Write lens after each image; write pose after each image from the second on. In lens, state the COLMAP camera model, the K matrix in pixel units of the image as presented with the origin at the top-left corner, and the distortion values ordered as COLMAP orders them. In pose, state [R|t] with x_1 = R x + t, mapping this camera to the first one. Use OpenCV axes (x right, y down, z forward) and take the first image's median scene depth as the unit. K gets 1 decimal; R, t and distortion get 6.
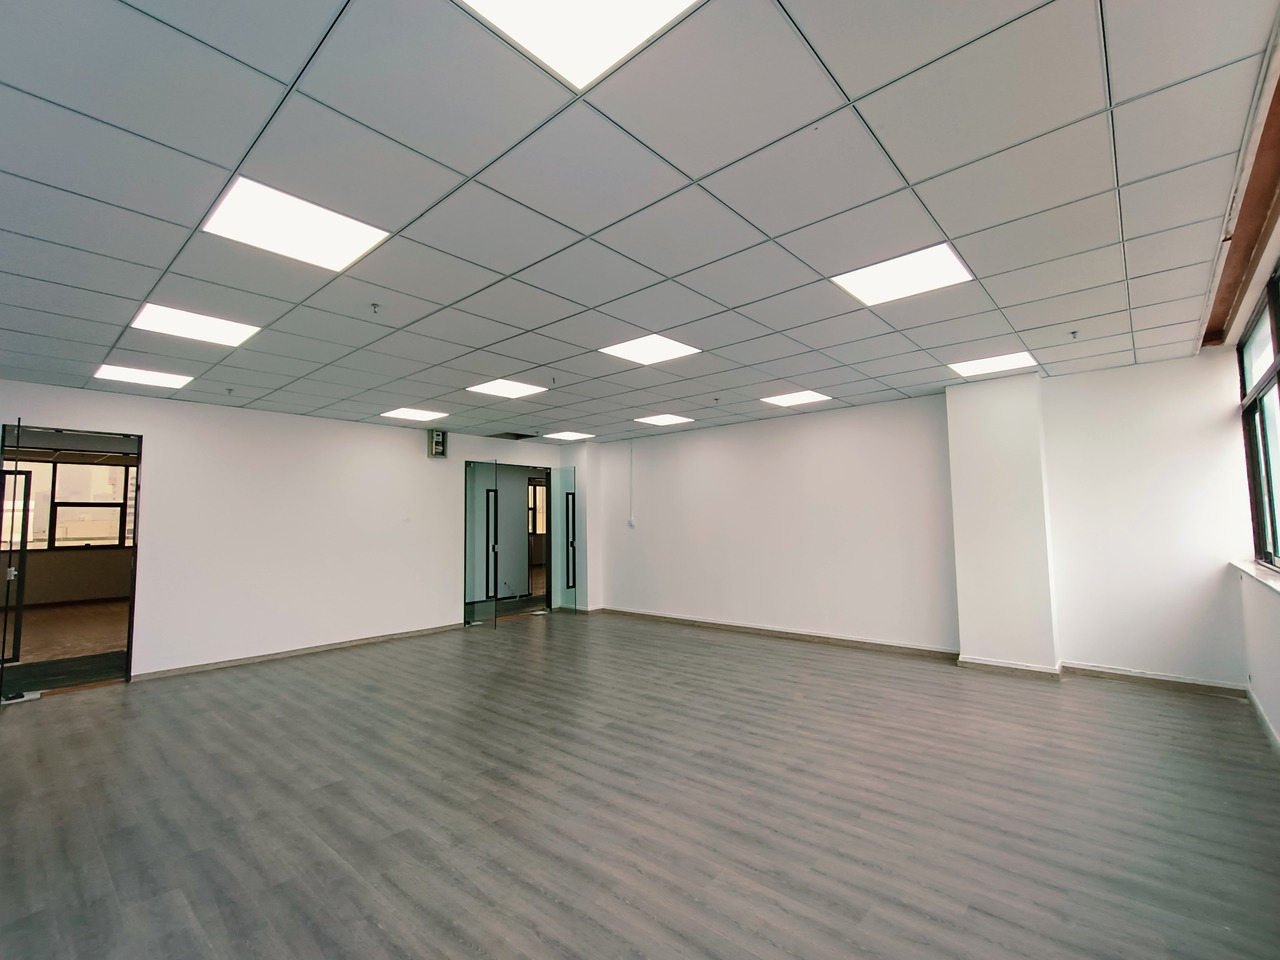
lens RADIAL K [[579.6, 0, 638.3], [0, 579.6, 490.0], [0, 0, 1]] dist [0.010939, 0.001050]
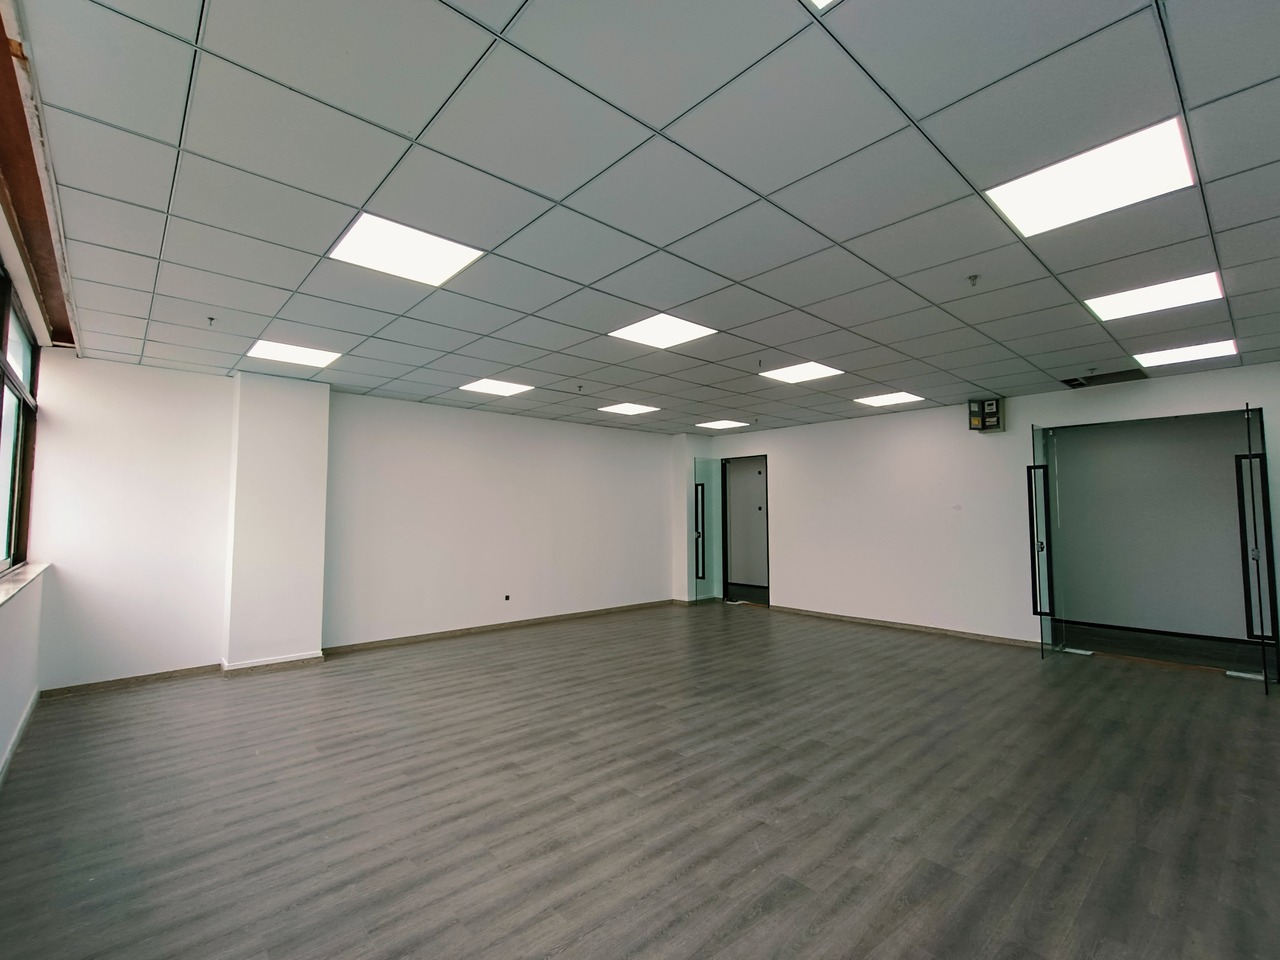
lens RADIAL K [[579.6, 0, 633.8], [0, 579.6, 495.1], [0, 0, 1]] dist [0.010939, 0.001050]
pose [[-0.124252, -0.019954, -0.992050, 1.017498], [0.057920, 0.997947, -0.027327, 0.049976], [0.990559, -0.060855, -0.122842, 1.122340]]
